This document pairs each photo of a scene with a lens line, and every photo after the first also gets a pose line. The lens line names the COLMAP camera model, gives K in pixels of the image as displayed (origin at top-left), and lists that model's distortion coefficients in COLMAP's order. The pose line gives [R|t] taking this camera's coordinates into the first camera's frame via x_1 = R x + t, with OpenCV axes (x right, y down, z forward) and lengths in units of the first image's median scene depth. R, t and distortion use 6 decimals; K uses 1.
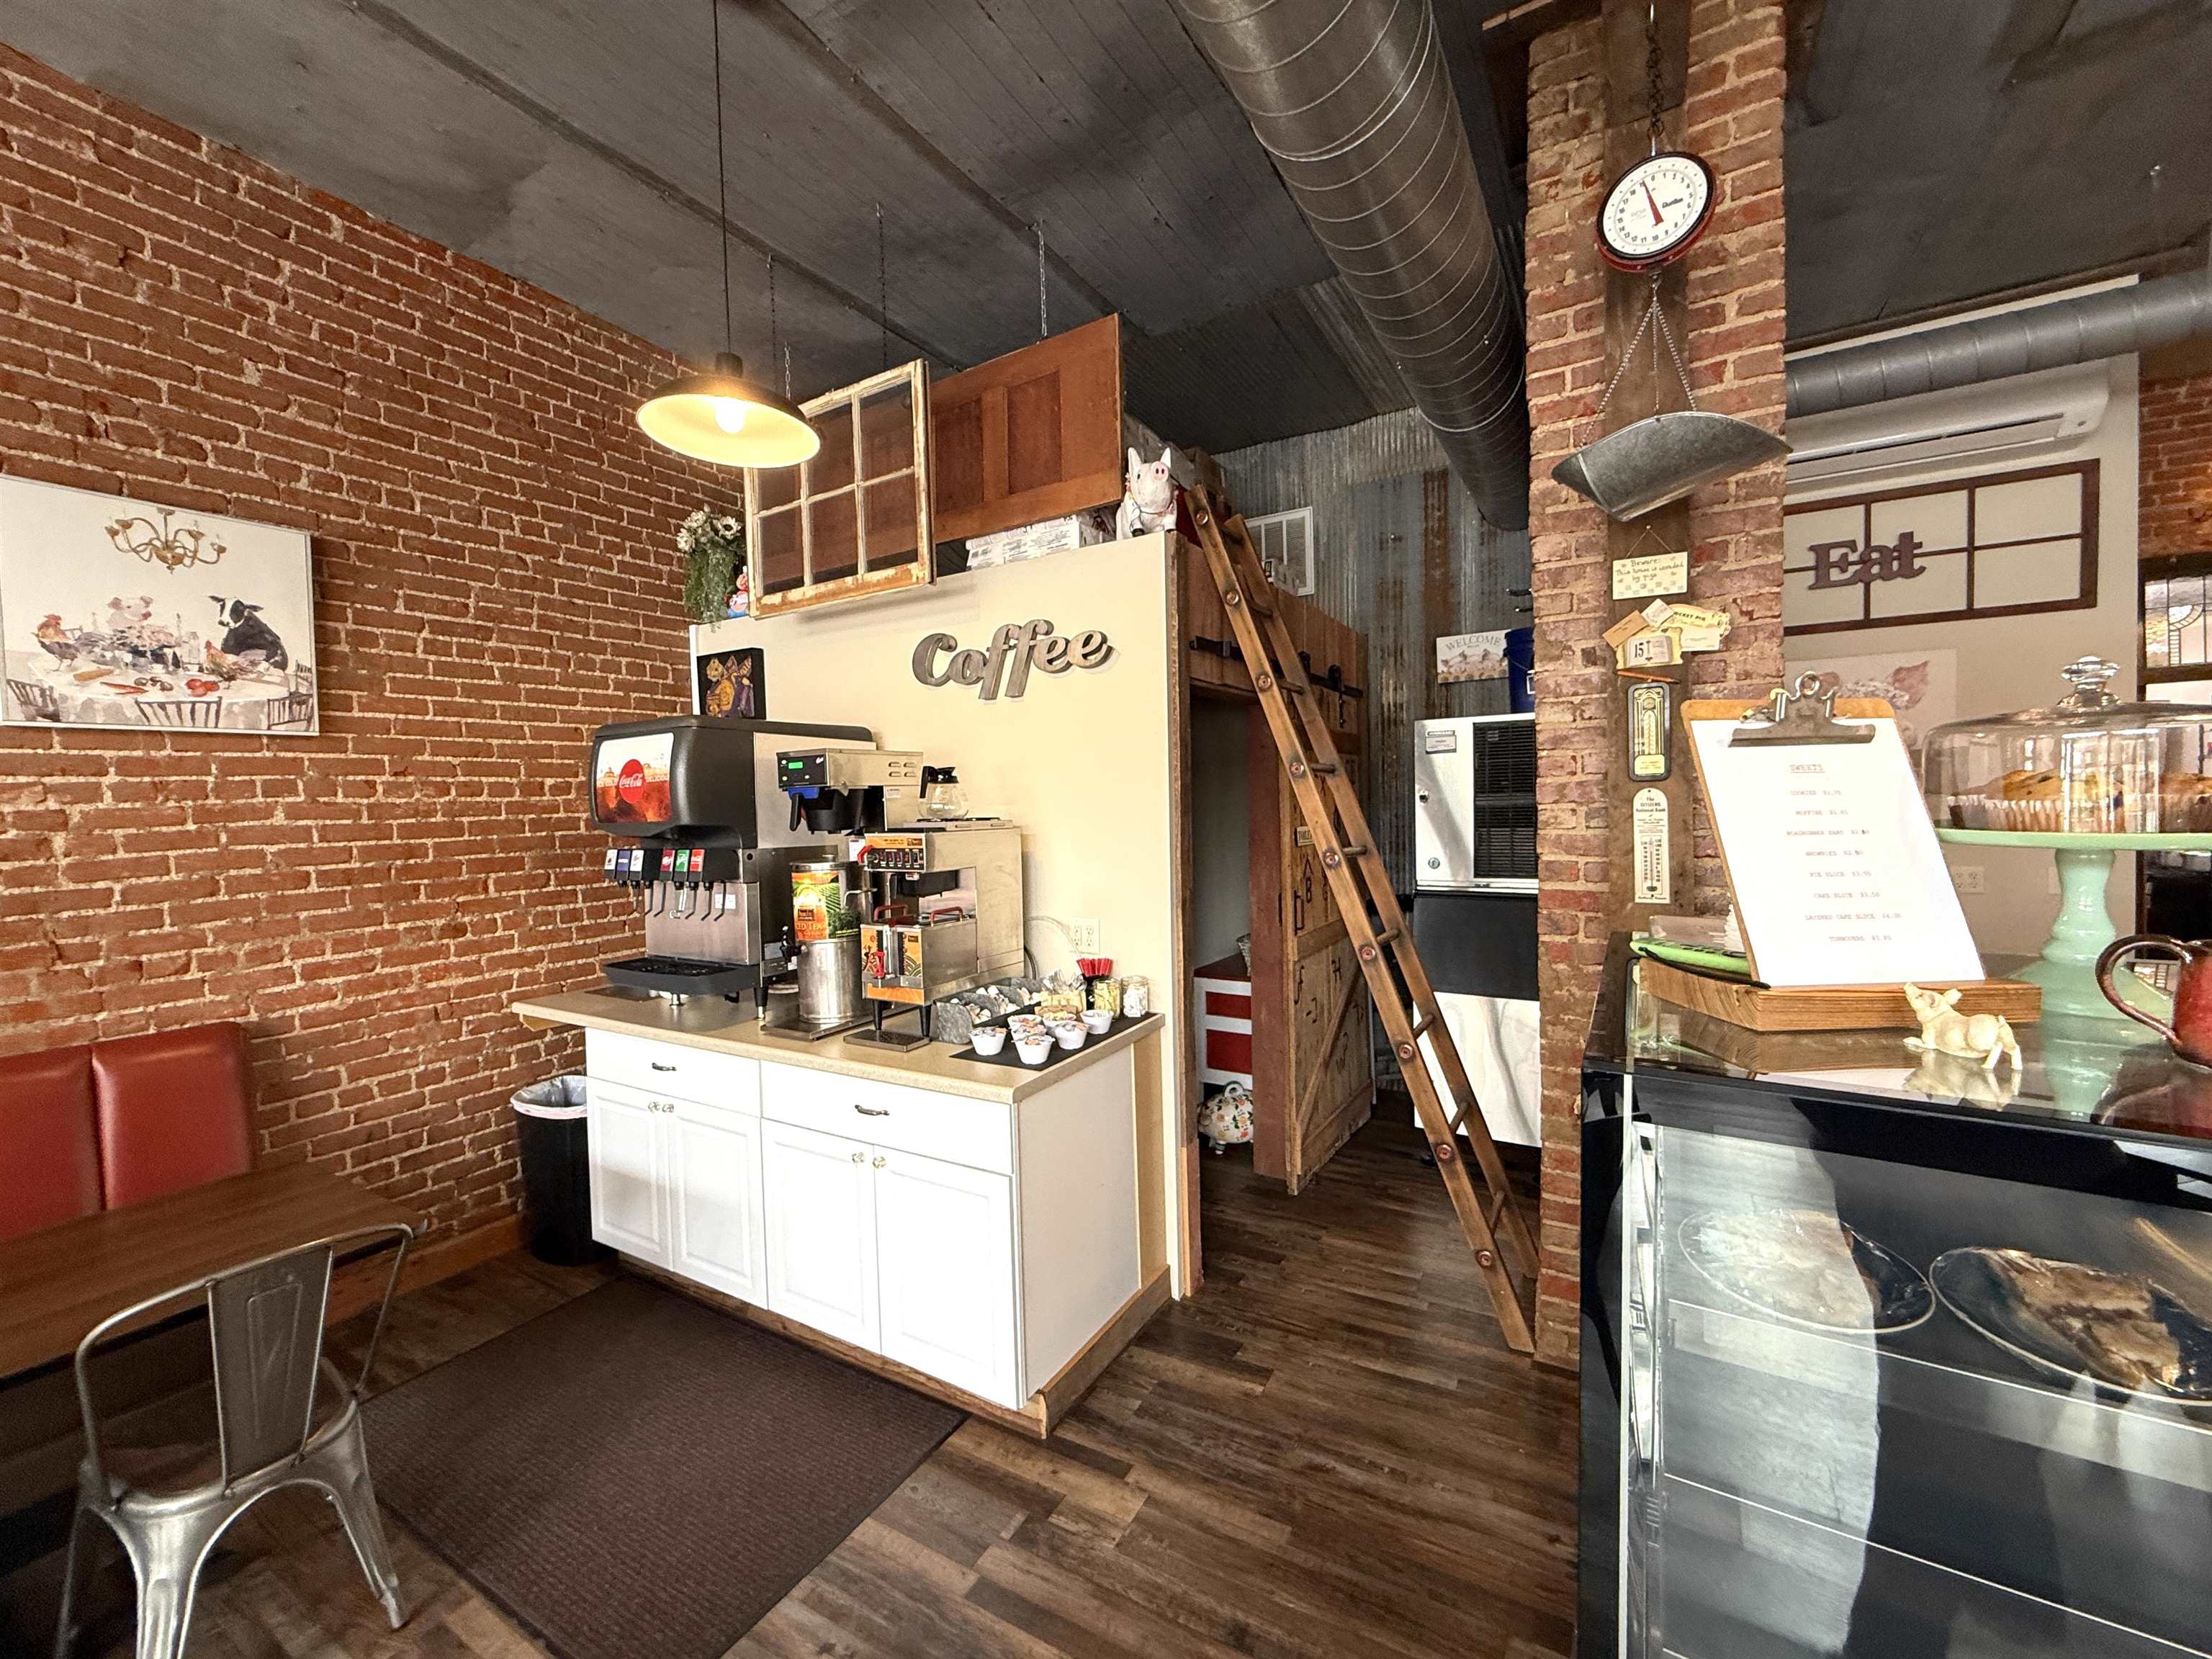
lens RADIAL K [[881.5, 0, 1100.6], [0, 881.5, 830.4], [0, 0, 1]] dist [-0.000090, 0.000054]
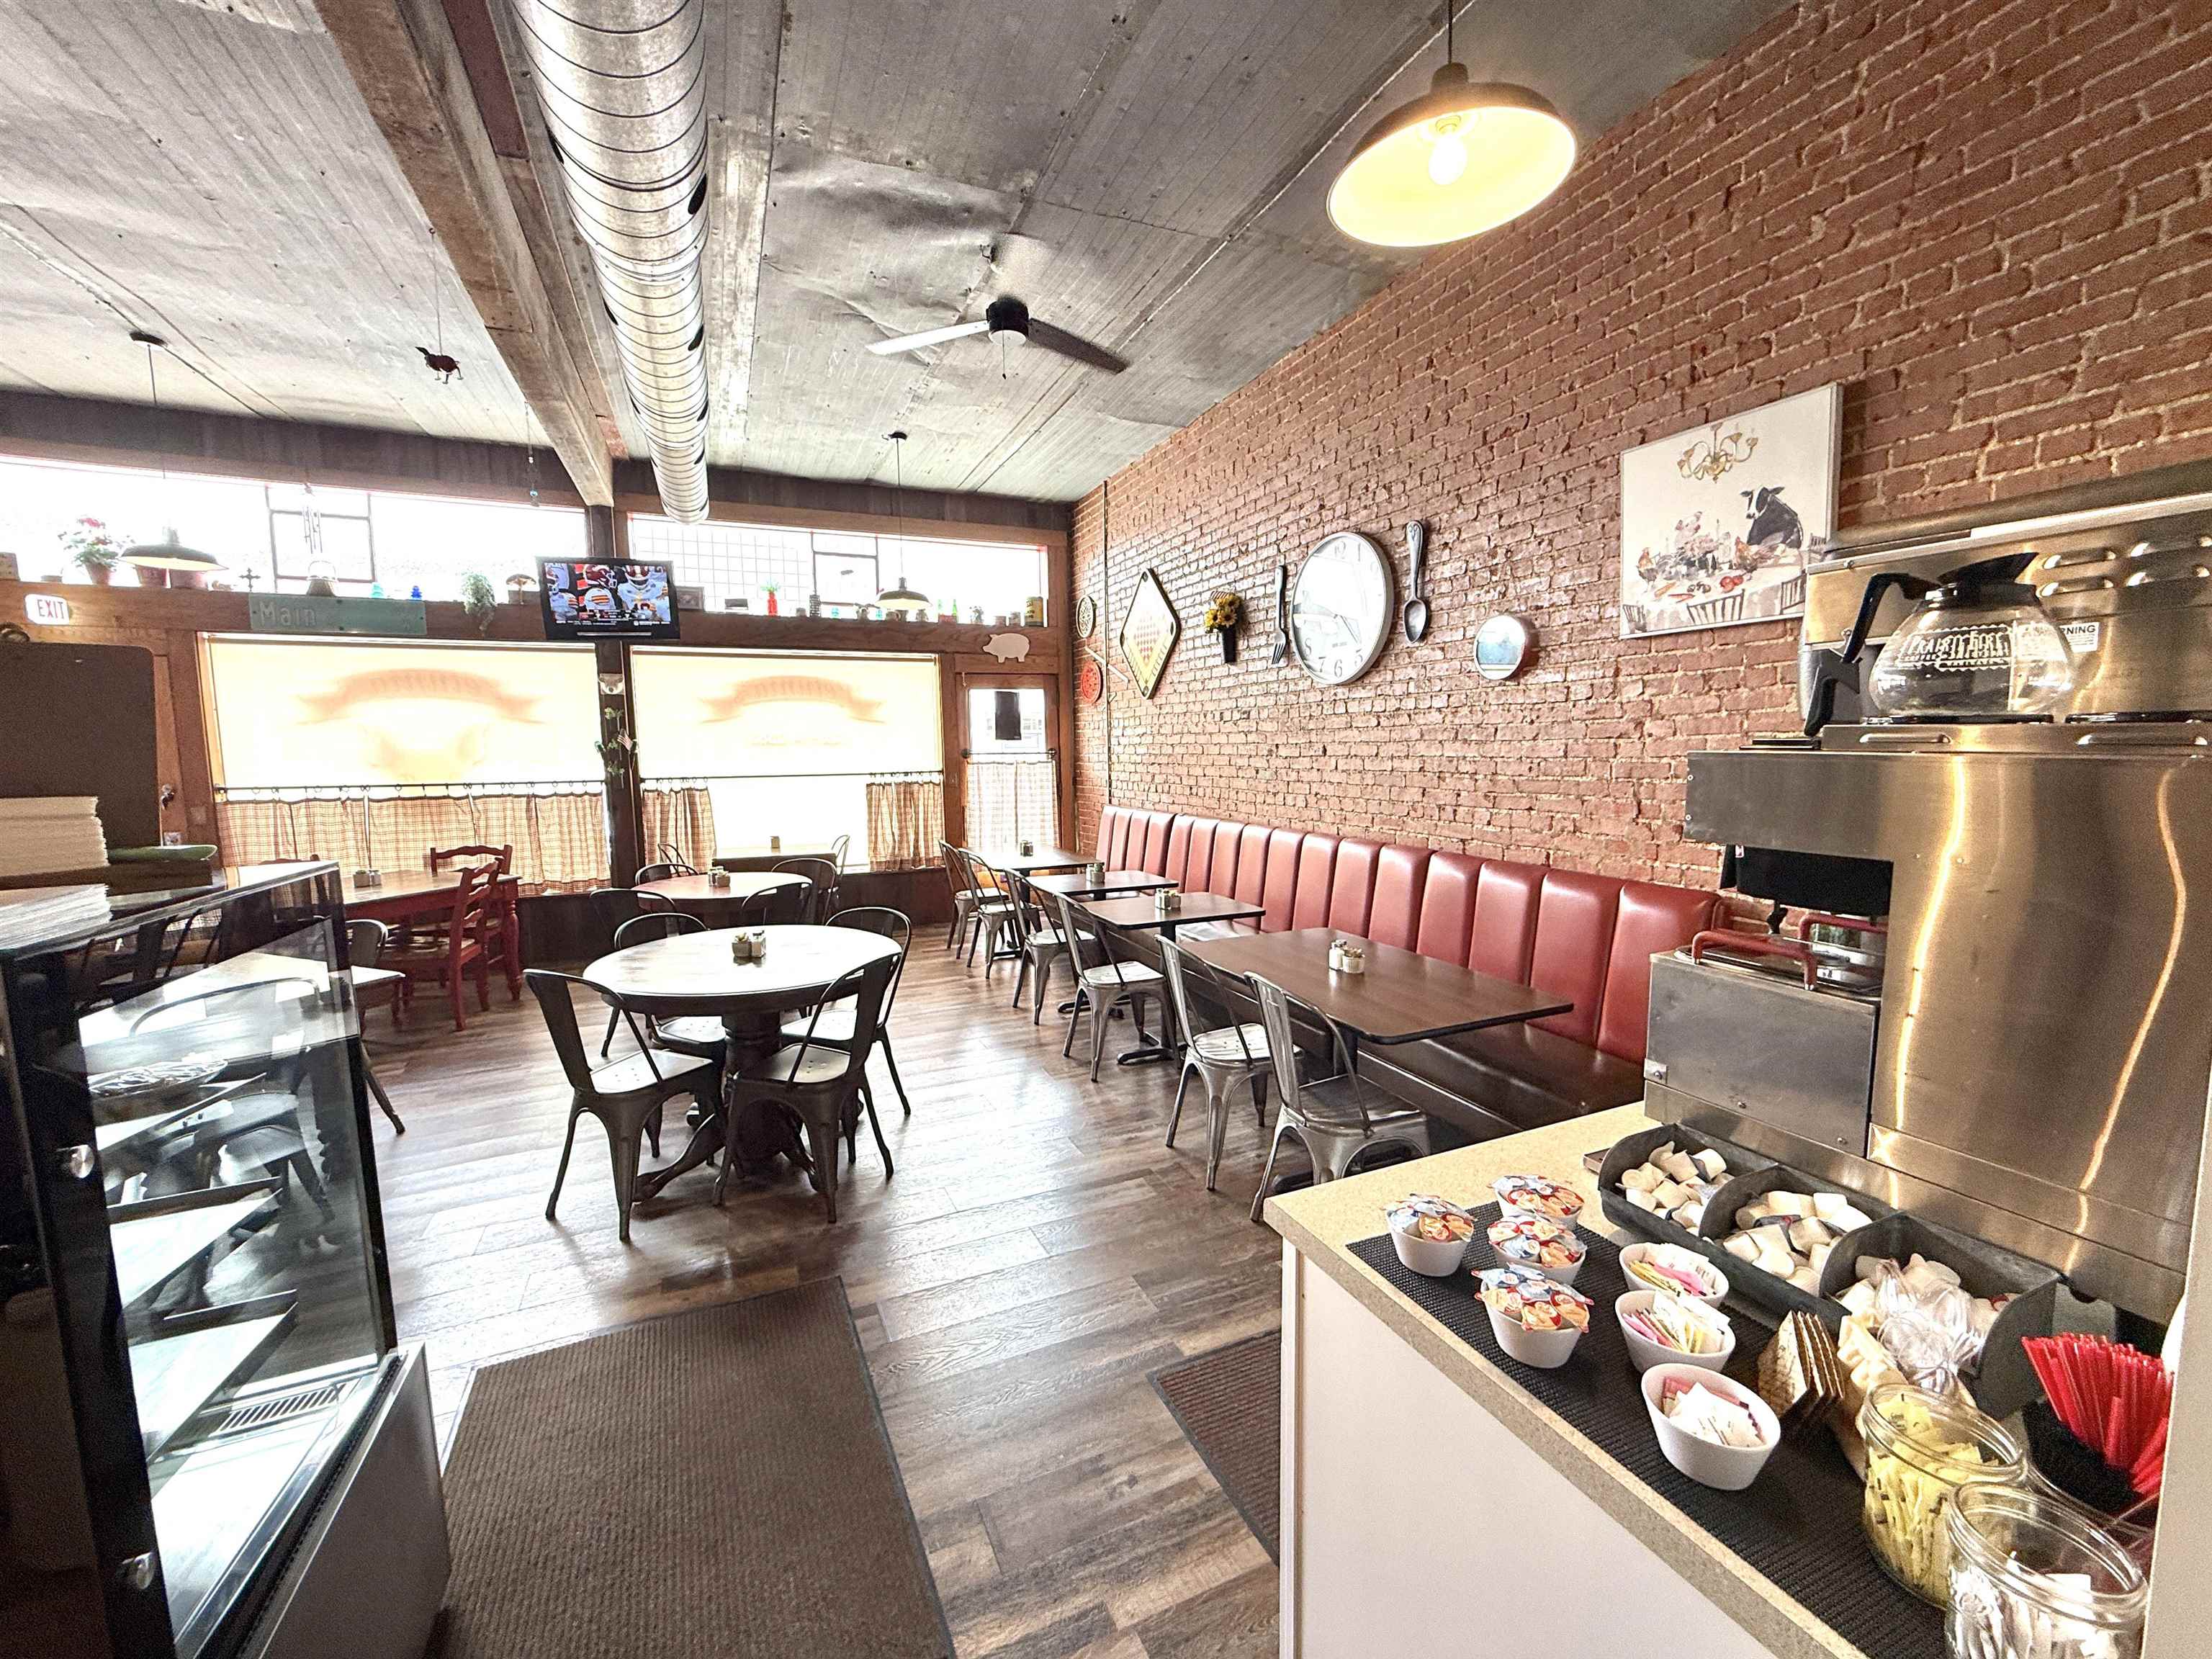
lens RADIAL K [[880.0, 0, 1100.2], [0, 880.0, 830.4], [0, 0, 1]] dist [-0.000025, -0.000061]
pose [[-0.575503, 0.120660, -0.808849, 0.297257], [0.006159, 0.989667, 0.143252, -0.019609], [0.817776, 0.077461, -0.570300, 0.899474]]
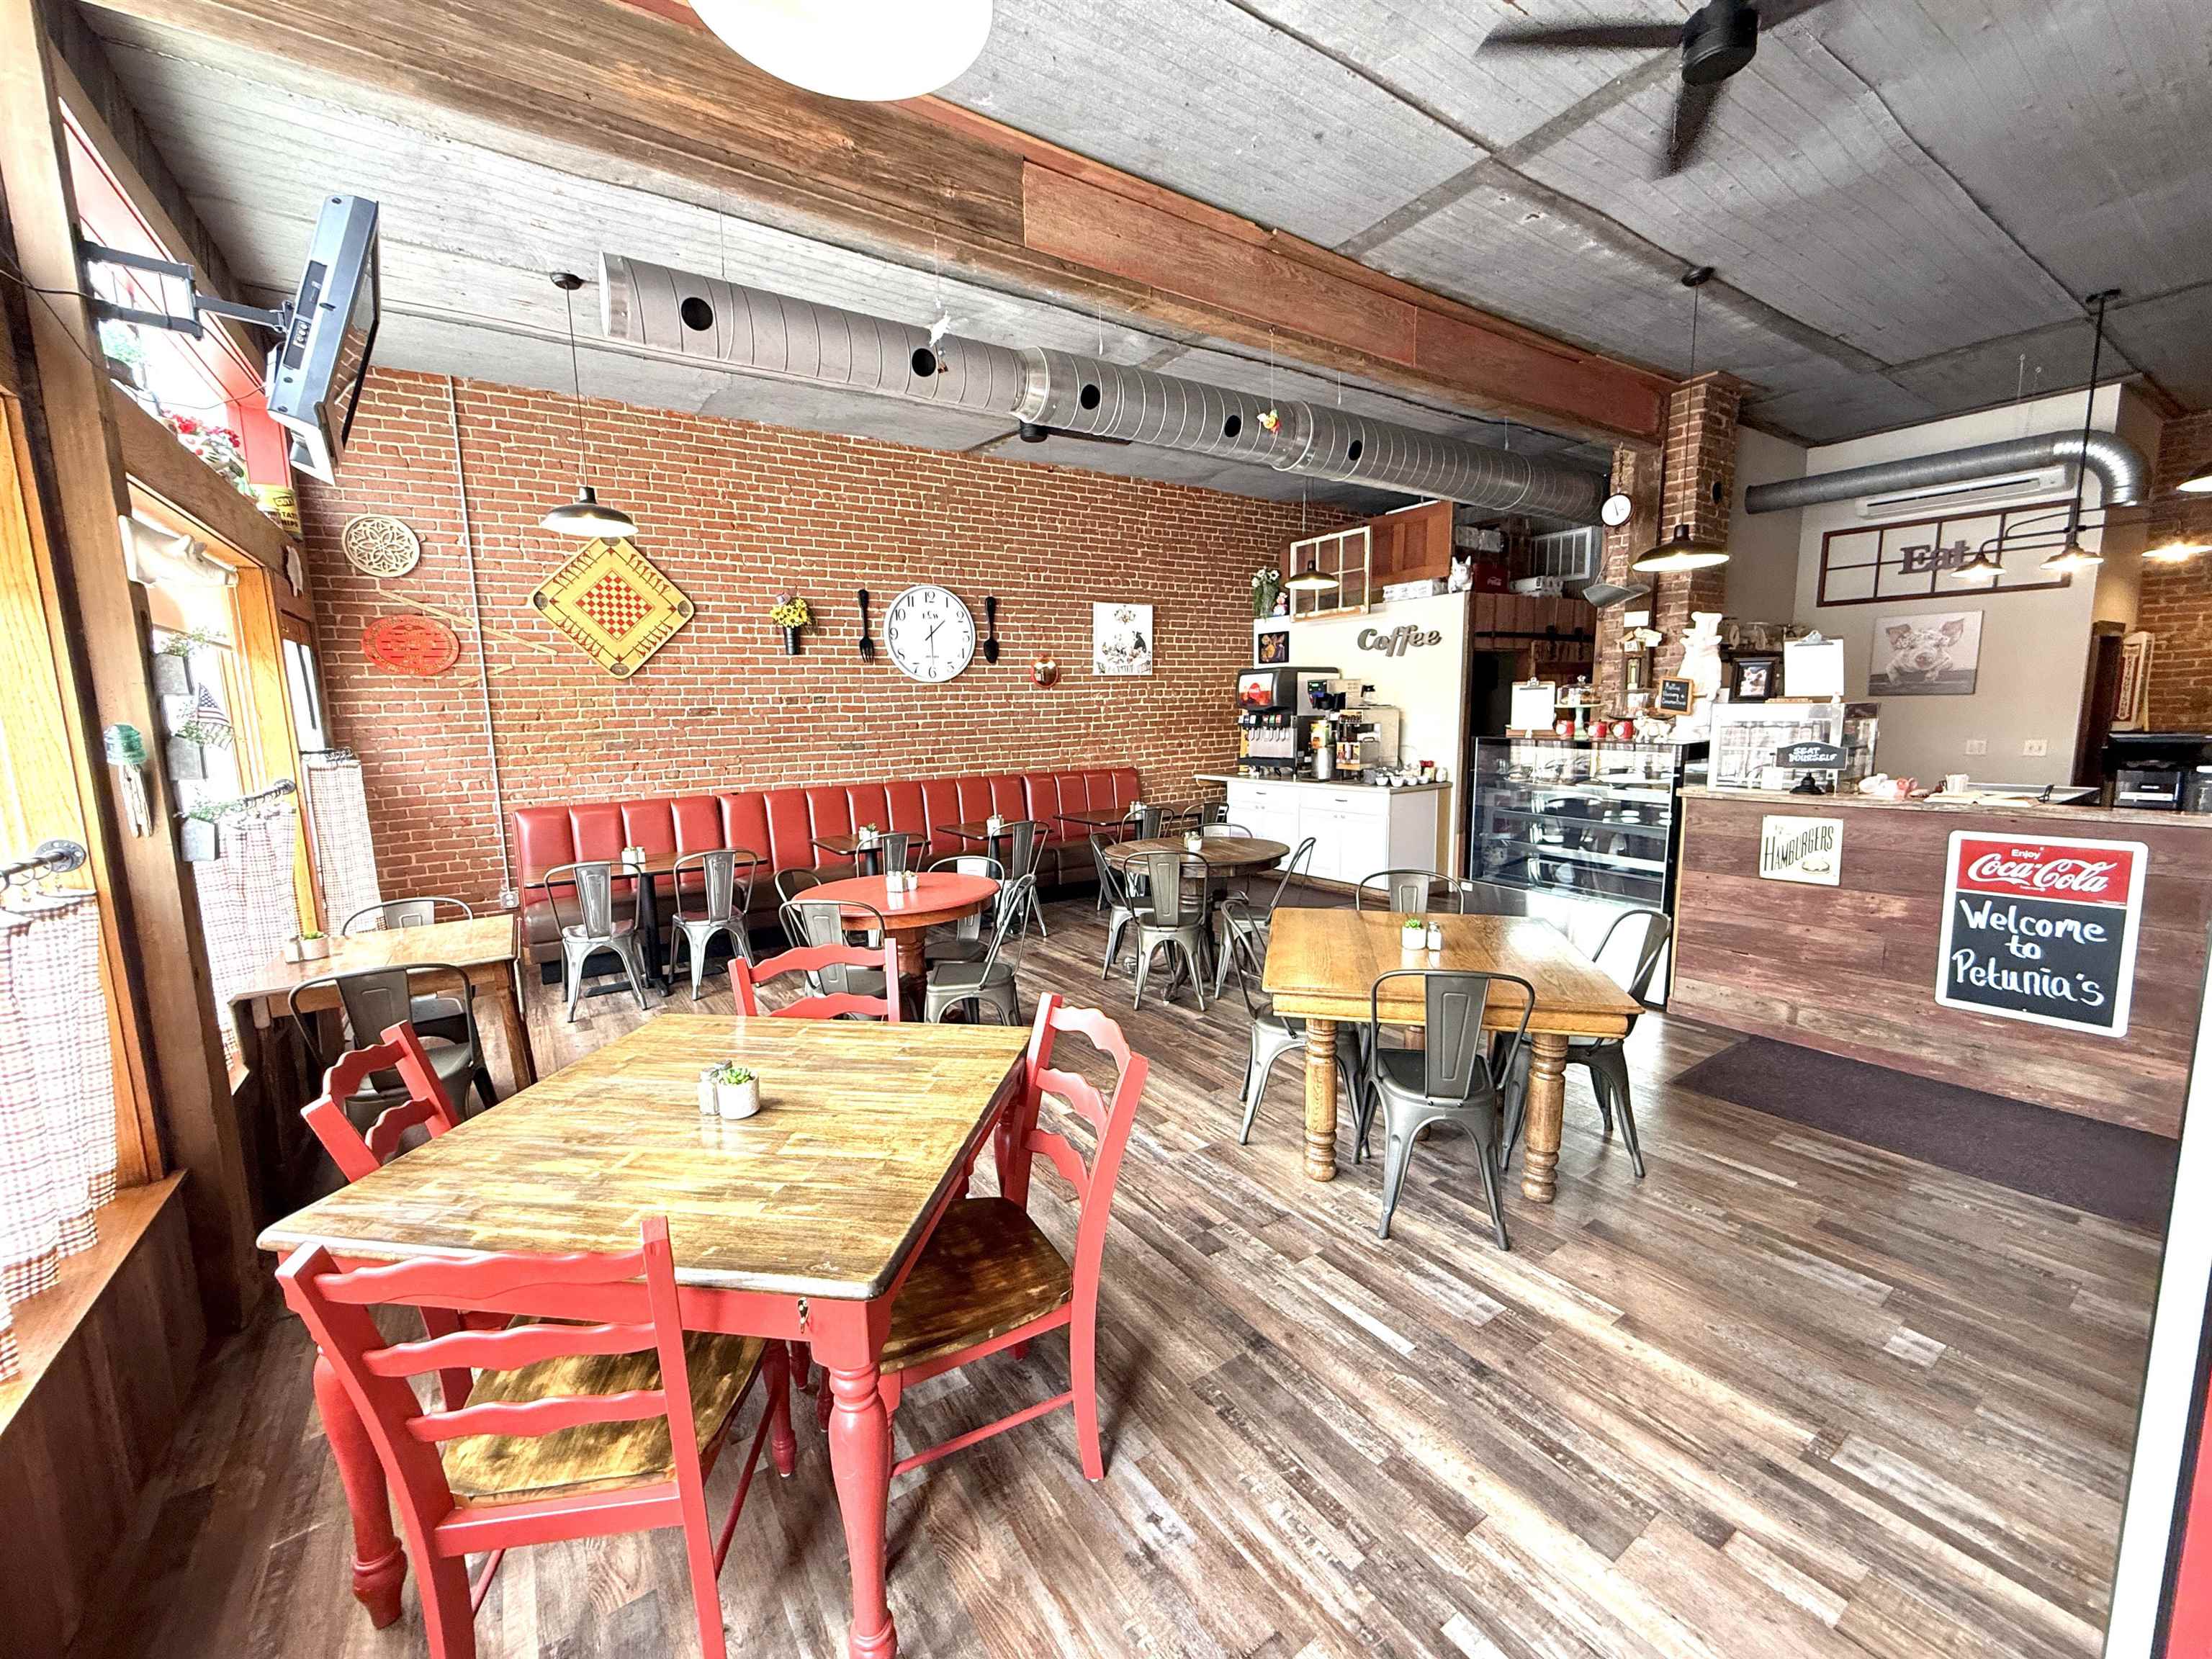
lens RADIAL K [[881.5, 0, 1100.6], [0, 881.5, 830.4], [0, 0, 1]] dist [-0.000090, 0.000054]
pose [[0.906104, 0.067957, -0.417561, 0.220529], [-0.018211, 0.992365, 0.121987, 0.051895], [0.422662, -0.102929, 0.900423, -1.742773]]
